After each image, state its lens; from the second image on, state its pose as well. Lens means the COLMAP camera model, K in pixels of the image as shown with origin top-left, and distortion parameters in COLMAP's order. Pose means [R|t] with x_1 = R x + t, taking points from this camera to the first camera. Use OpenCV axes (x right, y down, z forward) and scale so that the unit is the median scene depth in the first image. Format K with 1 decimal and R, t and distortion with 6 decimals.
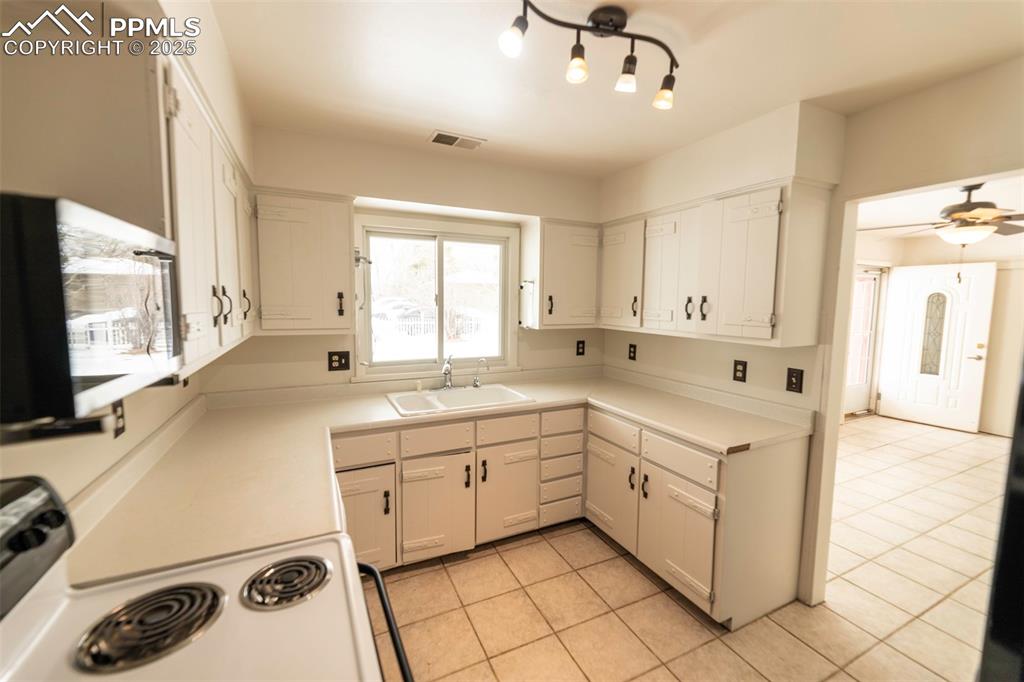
lens RADIAL K [[408.6, 0, 514.3], [0, 408.6, 338.0], [0, 0, 1]] dist [0.000886, 0.000067]
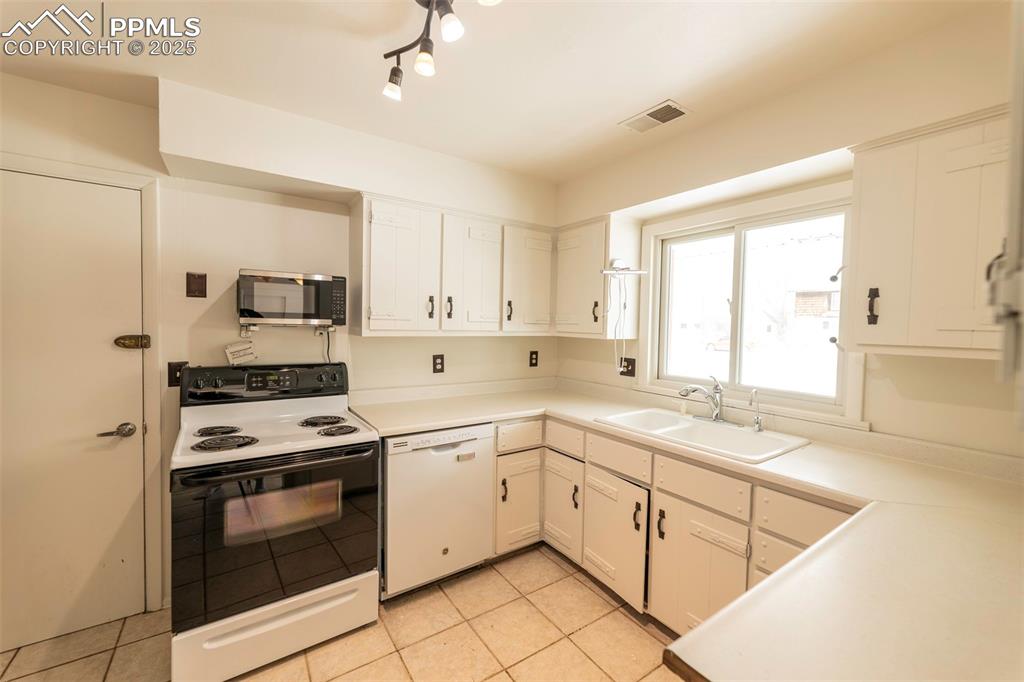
lens RADIAL K [[408.6, 0, 514.3], [0, 408.6, 338.0], [0, 0, 1]] dist [0.000886, 0.000067]
pose [[0.162428, 0.028374, -0.986312, 0.576483], [-0.104717, 0.994437, 0.011363, -0.000481], [0.981148, 0.101438, 0.164495, 0.525461]]
